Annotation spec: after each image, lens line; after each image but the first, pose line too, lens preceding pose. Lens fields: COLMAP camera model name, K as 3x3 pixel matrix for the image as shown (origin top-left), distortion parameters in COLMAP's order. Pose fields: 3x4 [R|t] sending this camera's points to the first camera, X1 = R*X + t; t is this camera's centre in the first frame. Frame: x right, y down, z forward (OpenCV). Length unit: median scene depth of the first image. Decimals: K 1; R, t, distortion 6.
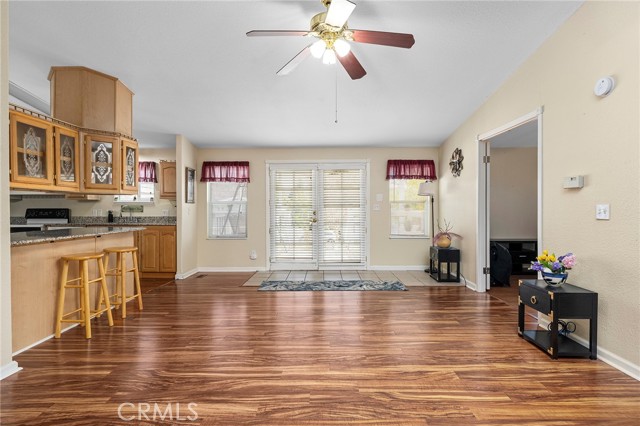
lens RADIAL K [[331.9, 0, 320.0], [0, 331.9, 213.0], [0, 0, 1]] dist [0.000122, 0.000029]
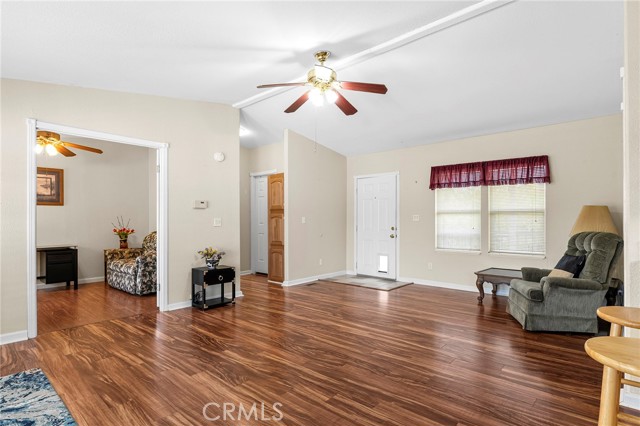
lens RADIAL K [[333.7, 0, 321.0], [0, 333.7, 218.9], [0, 0, 1]] dist [0.001592, 0.000434]
pose [[-0.748065, 0.008174, 0.663575, -0.830056], [0.015511, 0.999866, 0.005169, -0.023697], [-0.663444, 0.014160, -0.748092, 1.991223]]
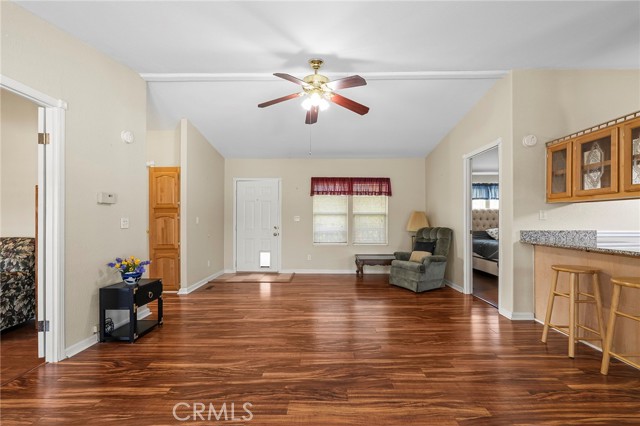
lens RADIAL K [[283.3, 0, 322.3], [0, 283.3, 219.1], [0, 0, 1]] dist [-0.003076, -0.000253]
pose [[-0.999982, 0.005885, 0.001211, 0.002876], [0.005899, 0.999908, 0.012188, -0.029913], [-0.001139, 0.012195, -0.999925, 2.173067]]
